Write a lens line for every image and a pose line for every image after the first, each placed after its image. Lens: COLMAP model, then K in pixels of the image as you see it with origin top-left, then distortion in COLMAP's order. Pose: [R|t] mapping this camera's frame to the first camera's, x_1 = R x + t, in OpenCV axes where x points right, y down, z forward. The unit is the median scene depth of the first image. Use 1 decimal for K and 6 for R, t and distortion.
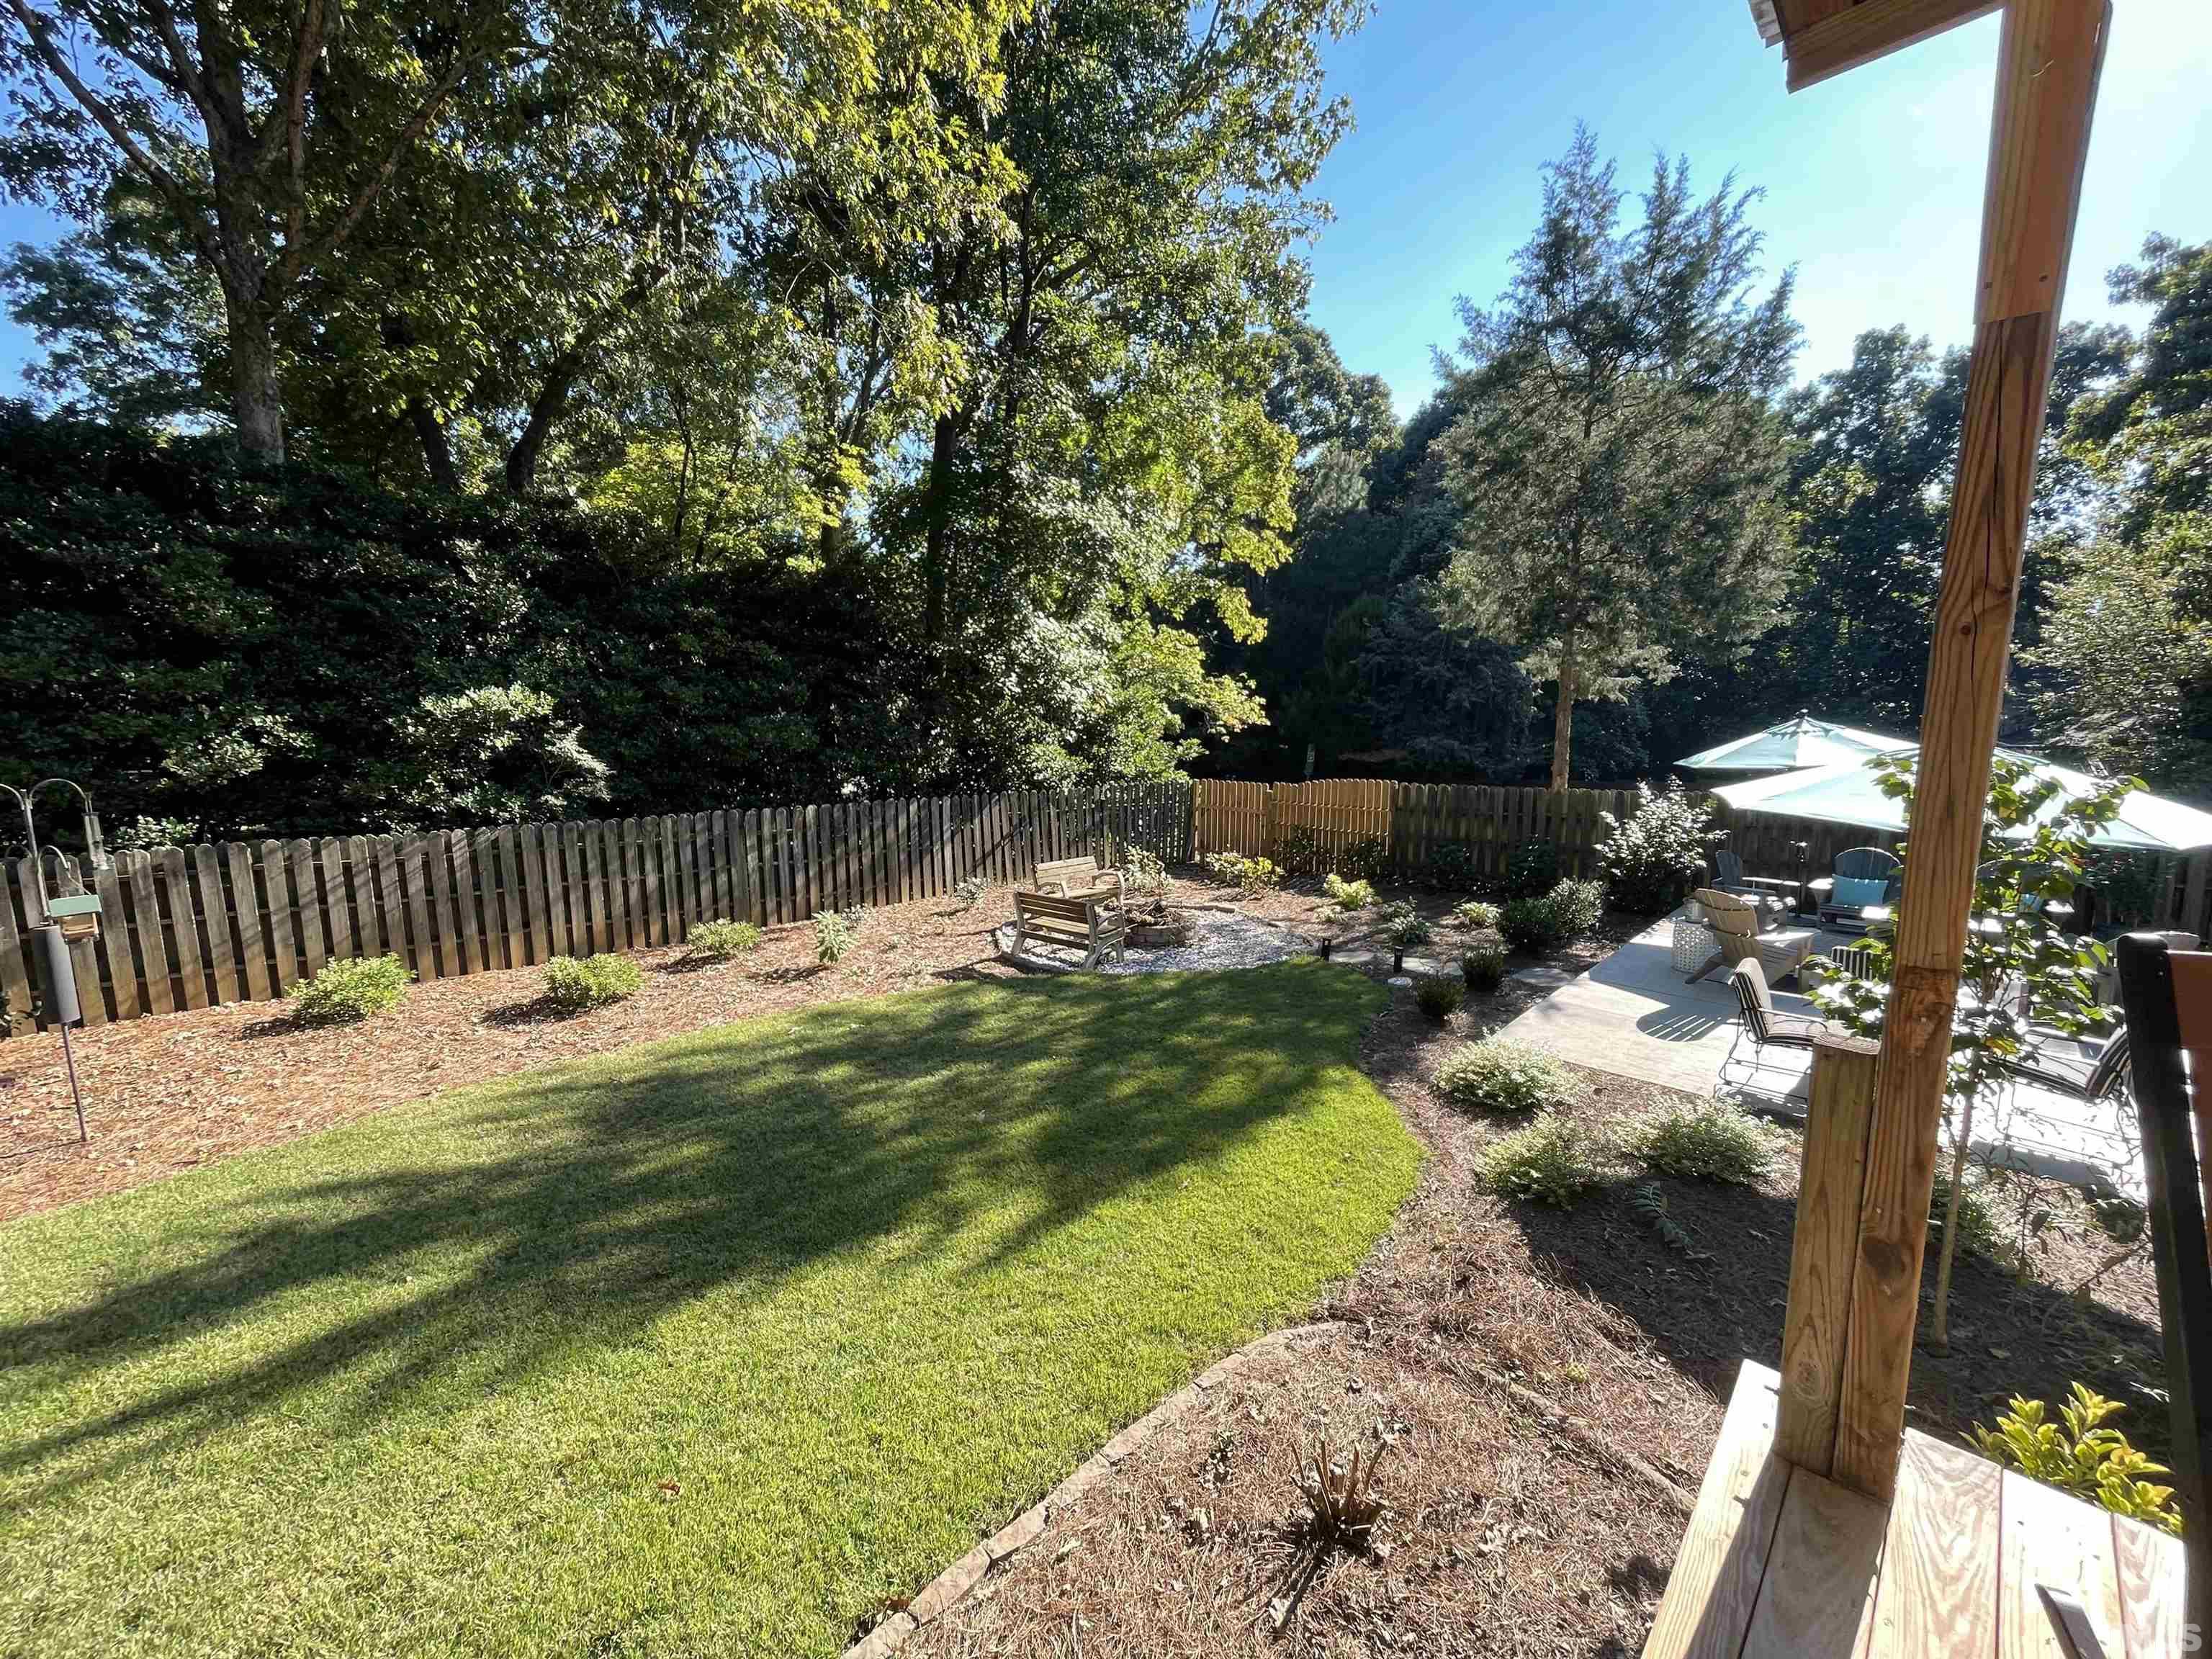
lens RADIAL K [[894.0, 0, 1097.3], [0, 894.0, 826.5], [0, 0, 1]] dist [-0.005898, 0.001417]
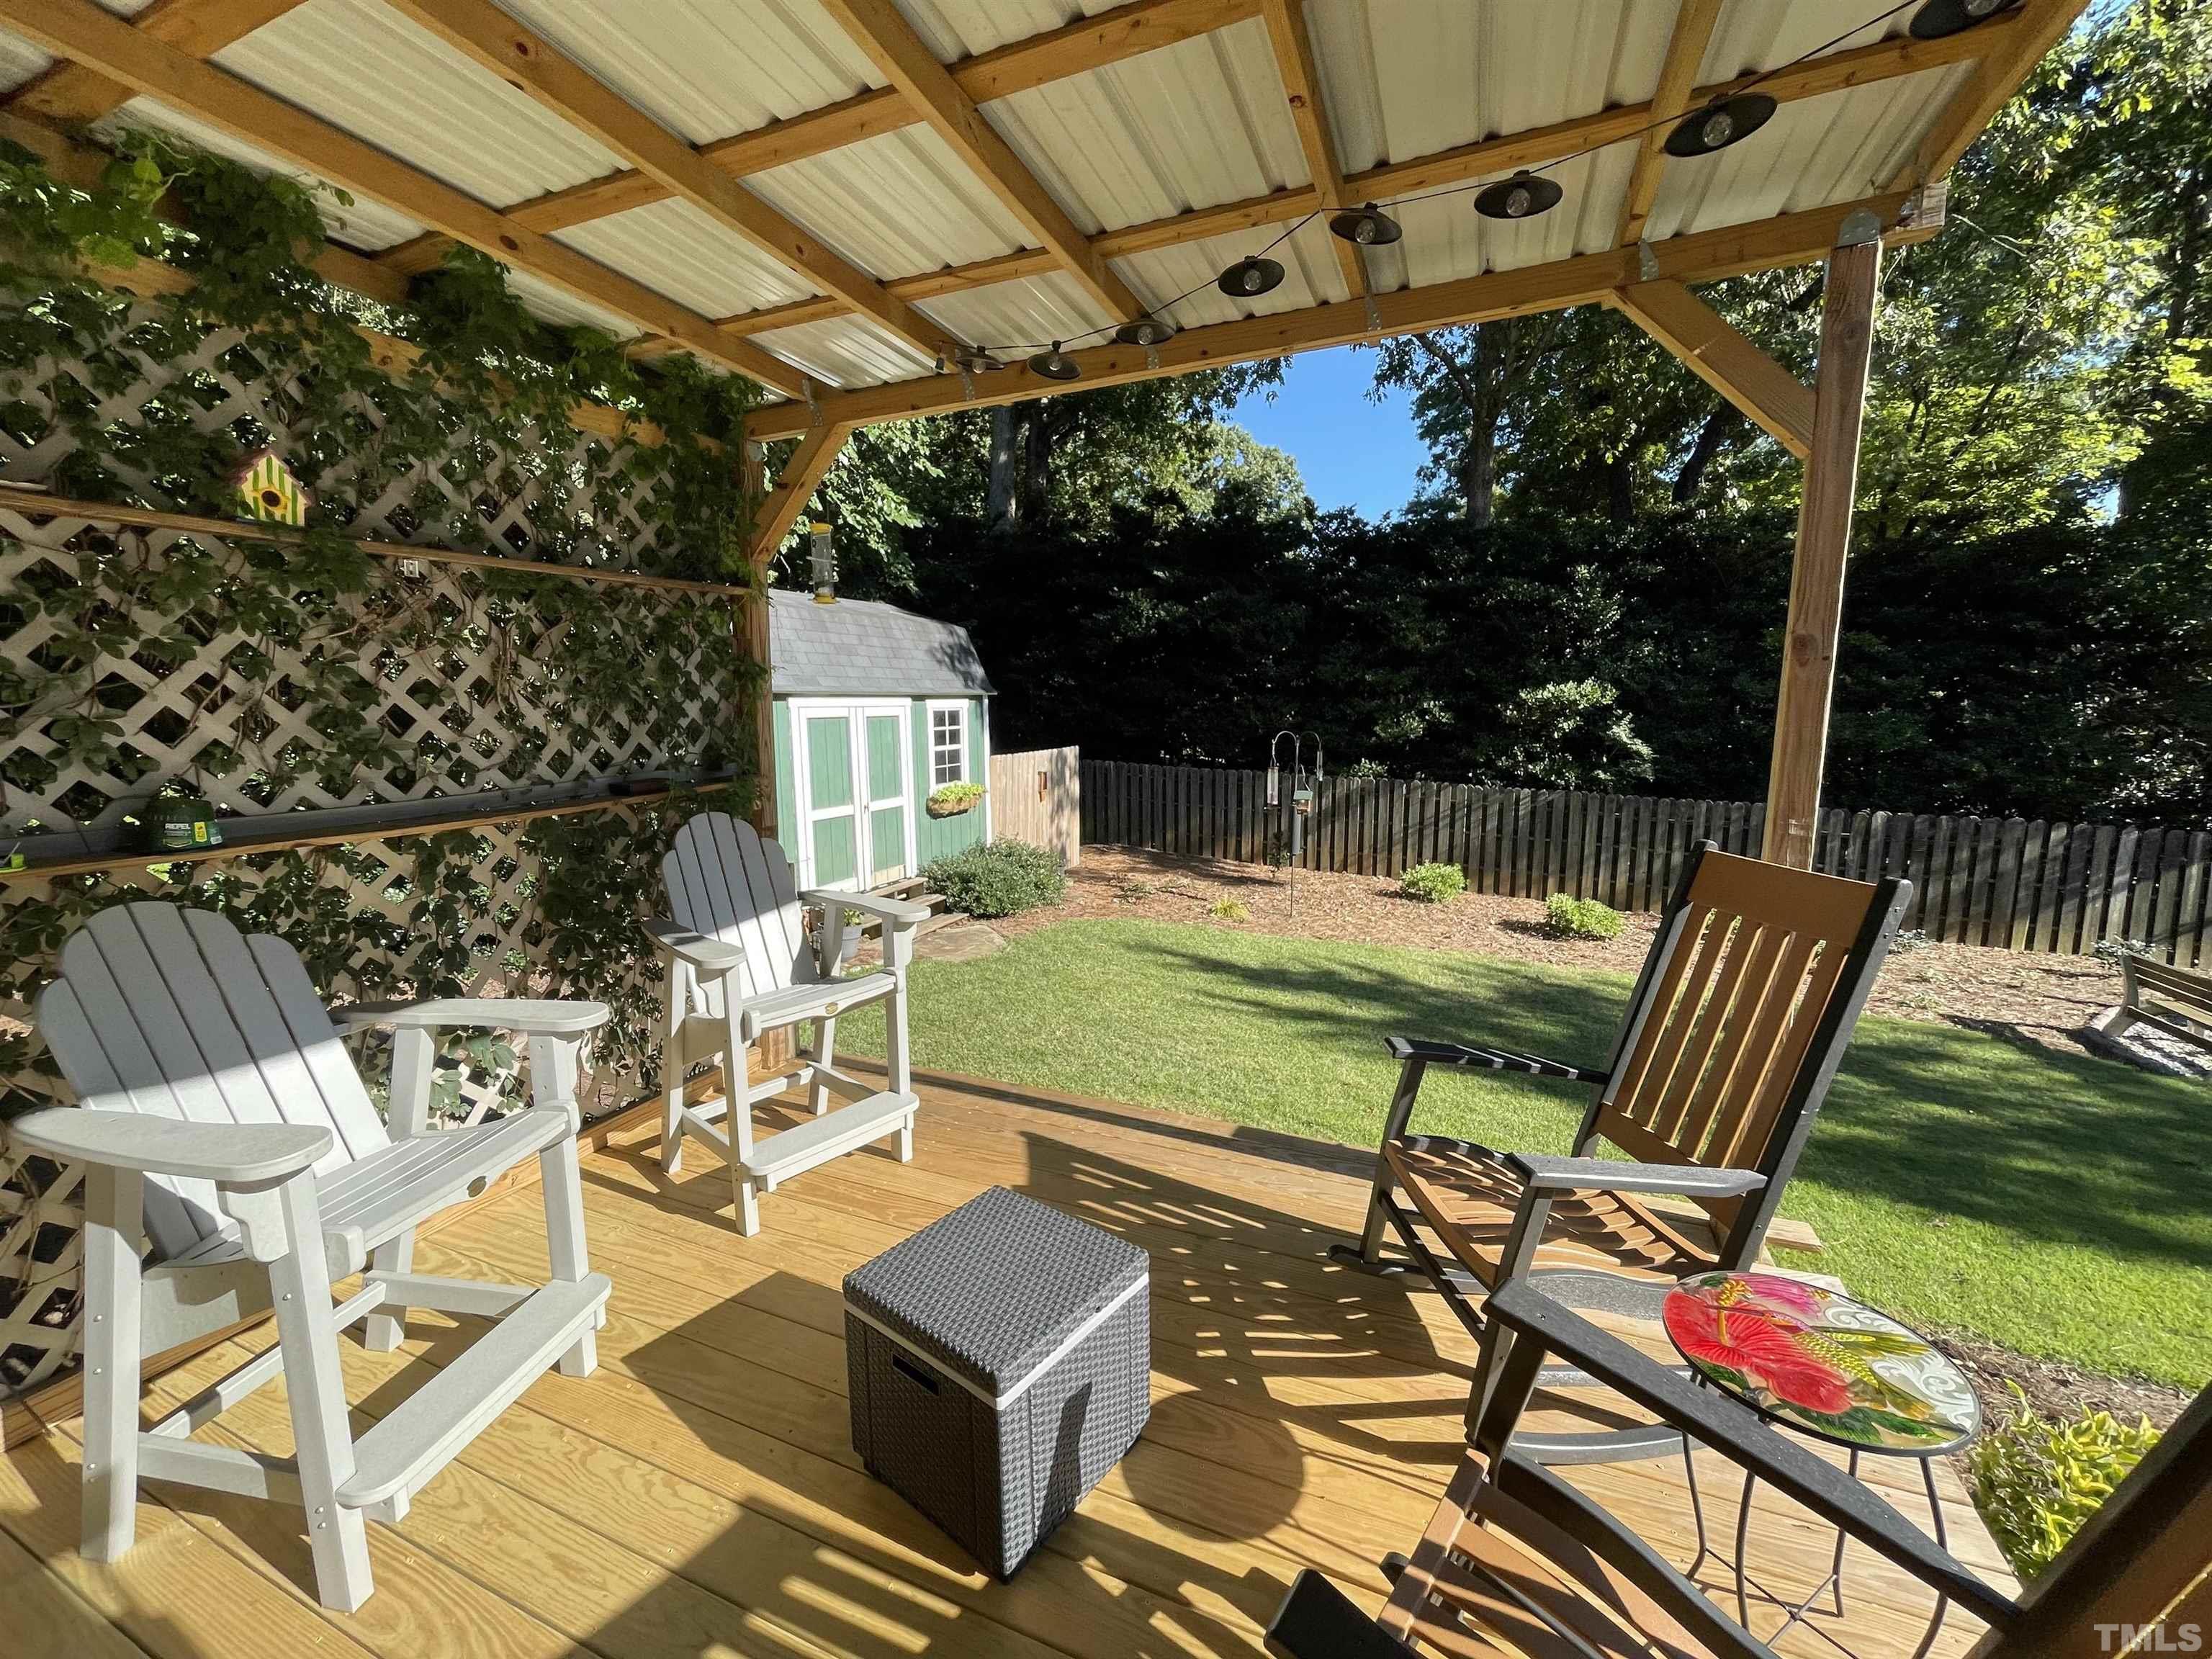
lens RADIAL K [[894.0, 0, 1095.1], [0, 894.0, 839.7], [0, 0, 1]] dist [-0.005898, 0.001417]
pose [[0.362398, 0.157922, -0.918547, 0.286777], [-0.136511, 0.983906, 0.115301, 0.011992], [0.921972, 0.083607, 0.378123, -0.095322]]
